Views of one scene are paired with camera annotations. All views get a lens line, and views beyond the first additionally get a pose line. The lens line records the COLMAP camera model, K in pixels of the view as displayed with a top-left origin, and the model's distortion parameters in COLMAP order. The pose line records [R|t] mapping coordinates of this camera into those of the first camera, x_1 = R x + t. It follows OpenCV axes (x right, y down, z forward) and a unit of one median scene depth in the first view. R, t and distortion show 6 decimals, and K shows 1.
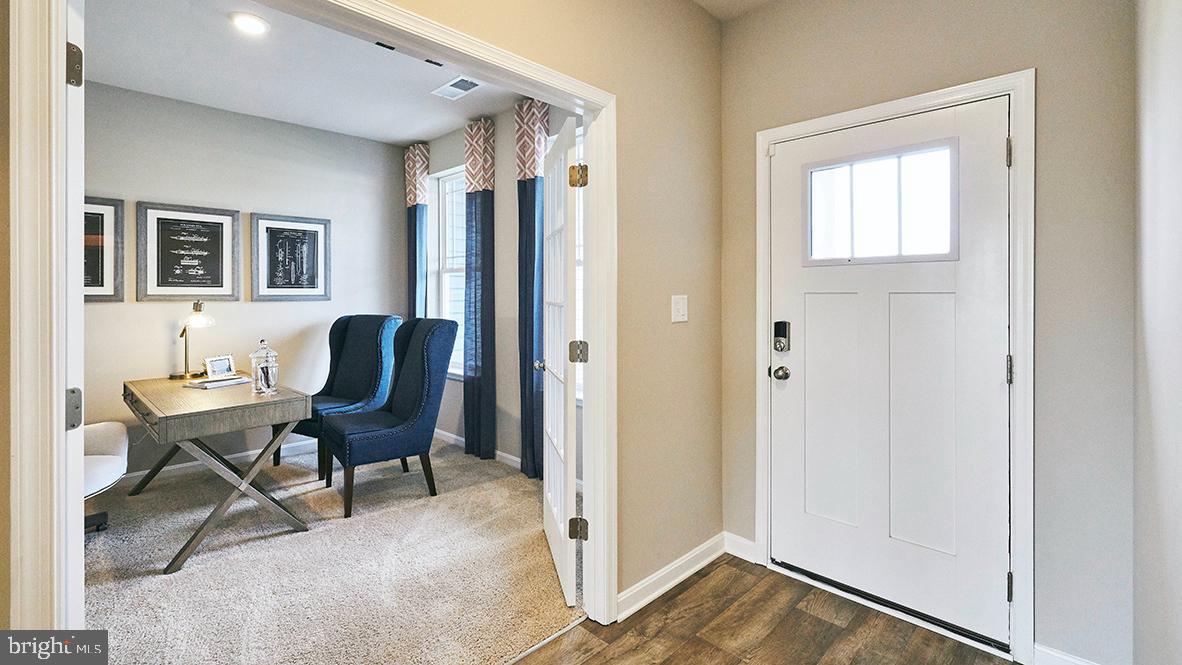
lens RADIAL K [[525.1, 0, 586.4], [0, 525.1, 296.2], [0, 0, 1]] dist [0.000397, 0.000504]
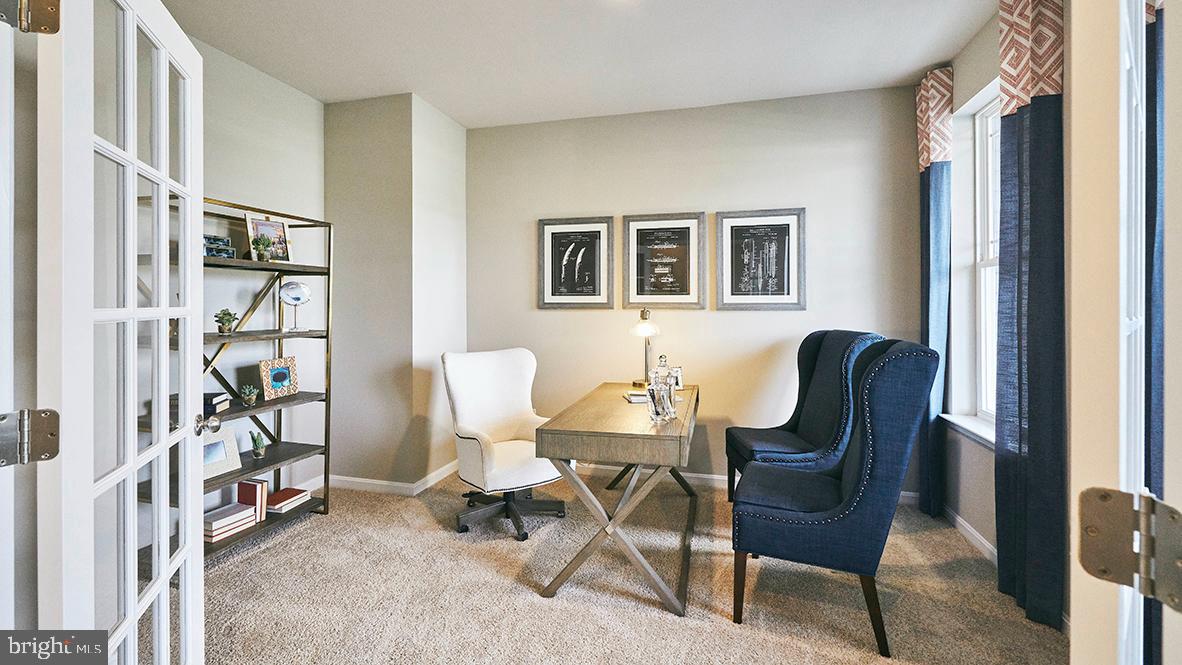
lens RADIAL K [[517.8, 0, 586.0], [0, 517.8, 306.1], [0, 0, 1]] dist [-0.000331, 0.000286]
pose [[0.490184, 0.006998, -0.871591, 0.034160], [-0.004559, 0.999975, 0.005465, -0.001047], [0.871607, 0.001295, 0.490204, 0.391202]]
